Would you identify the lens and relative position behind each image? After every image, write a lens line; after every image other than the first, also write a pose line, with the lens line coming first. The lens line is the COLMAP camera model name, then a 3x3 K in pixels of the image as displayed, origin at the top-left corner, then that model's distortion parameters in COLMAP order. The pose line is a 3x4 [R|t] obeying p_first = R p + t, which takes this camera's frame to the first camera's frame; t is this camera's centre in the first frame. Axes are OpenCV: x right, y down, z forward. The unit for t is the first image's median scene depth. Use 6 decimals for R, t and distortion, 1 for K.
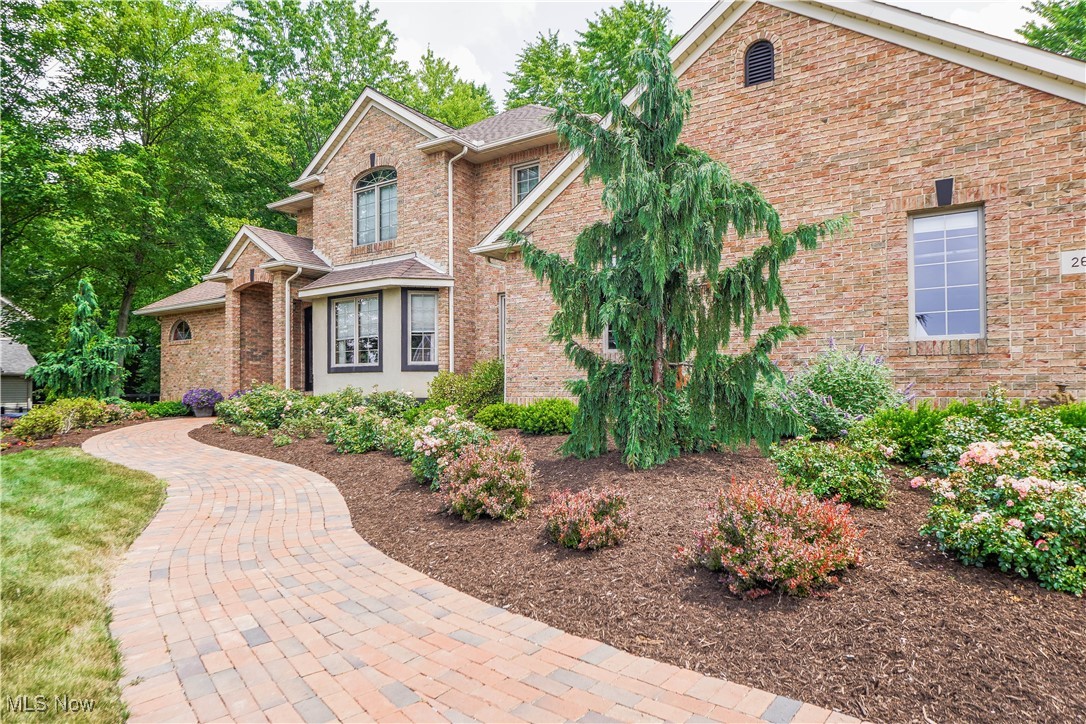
lens RADIAL K [[658.6, 0, 542.6], [0, 658.6, 350.0], [0, 0, 1]] dist [-0.015717, 0.002818]
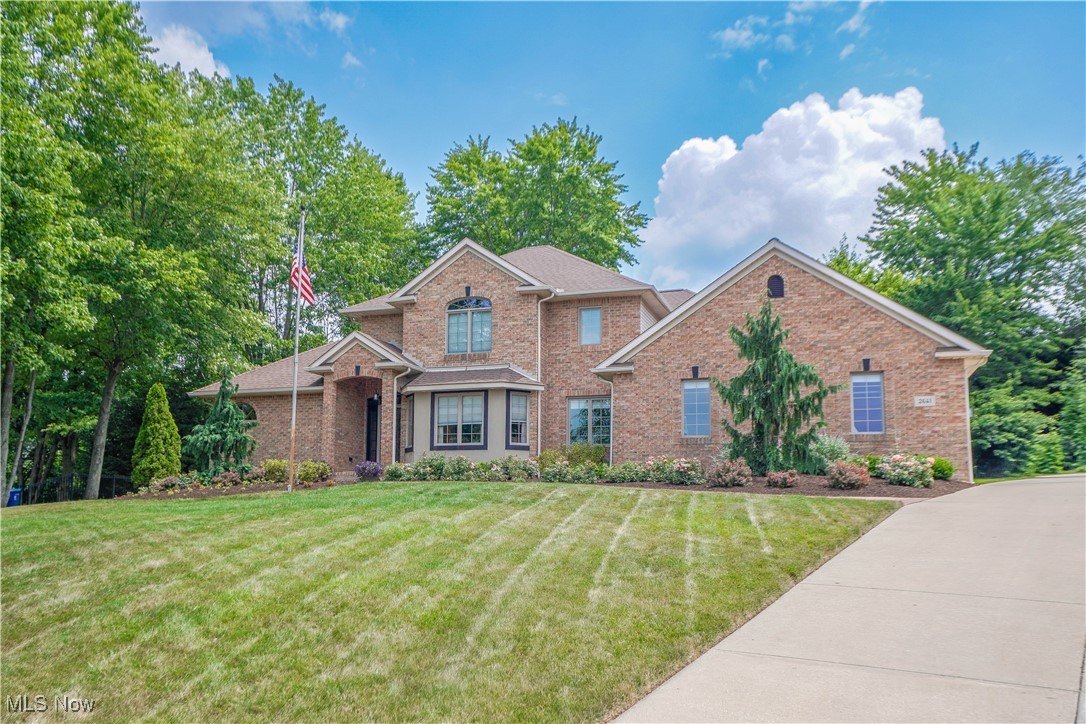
lens RADIAL K [[841.3, 0, 543.0], [0, 841.3, 362.0], [0, 0, 1]] dist [0.002213, 0.001781]
pose [[0.967299, 0.061664, 0.246029, -0.583777], [-0.031825, 0.991838, -0.123468, 0.065878], [-0.251634, 0.111601, 0.961366, -0.740824]]
